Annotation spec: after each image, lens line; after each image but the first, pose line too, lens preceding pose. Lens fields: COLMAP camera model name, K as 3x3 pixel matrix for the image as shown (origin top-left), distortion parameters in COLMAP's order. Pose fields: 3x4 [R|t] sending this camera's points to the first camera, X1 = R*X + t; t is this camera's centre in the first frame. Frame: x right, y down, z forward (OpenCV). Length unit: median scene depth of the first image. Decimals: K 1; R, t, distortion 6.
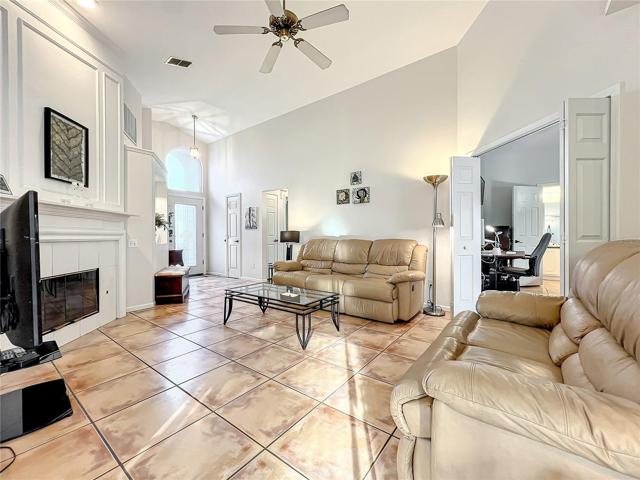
lens RADIAL K [[265.3, 0, 312.6], [0, 265.3, 239.9], [0, 0, 1]] dist [0.000236, -0.000019]
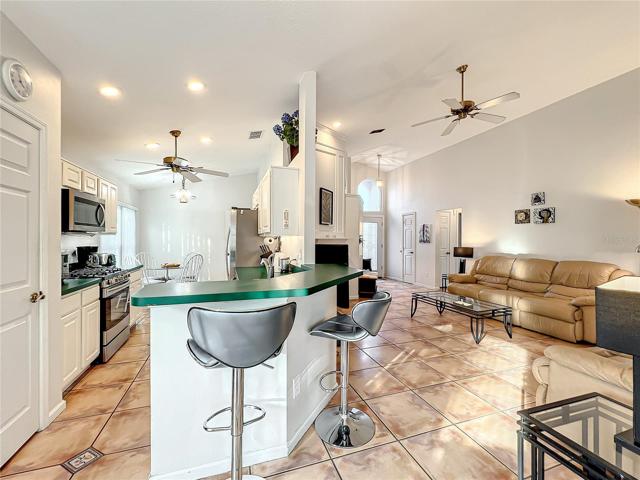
lens RADIAL K [[265.3, 0, 312.6], [0, 265.3, 239.9], [0, 0, 1]] dist [0.000236, -0.000019]
pose [[0.830863, 0.006686, -0.556437, 0.011926], [-0.011072, 0.999929, -0.004517, -0.065942], [0.556367, 0.009914, 0.830877, -0.374845]]
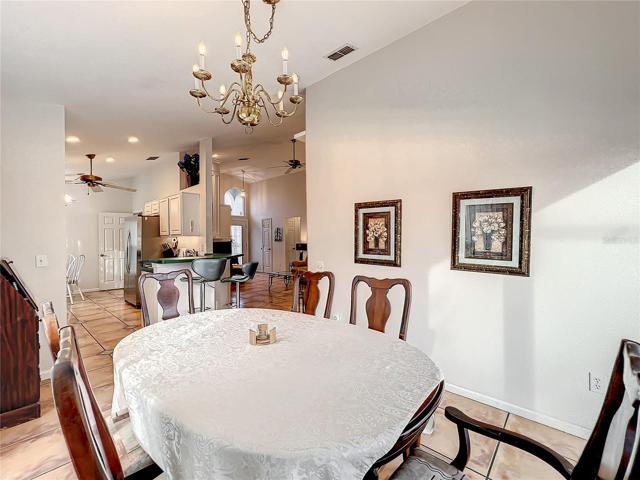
lens RADIAL K [[282.9, 0, 309.5], [0, 282.9, 240.9], [0, 0, 1]] dist [0.000418, -0.000002]
pose [[0.995386, -0.006707, -0.095721, 0.170095], [0.006180, 0.999964, -0.005803, -0.049606], [0.095756, 0.005184, 0.995391, -0.986566]]
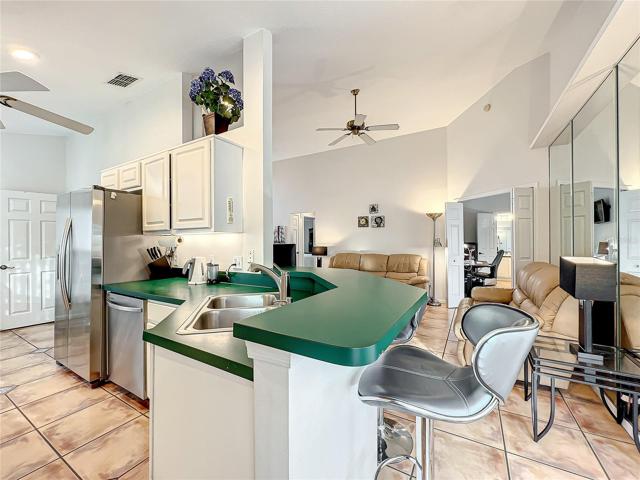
lens RADIAL K [[266.1, 0, 307.9], [0, 266.1, 241.7], [0, 0, 1]] dist [-0.011262, 0.000106]
pose [[0.994136, -0.001353, 0.108126, -0.359732], [0.002428, 0.999949, -0.009807, -0.055894], [-0.108107, 0.010012, 0.994089, -0.363549]]
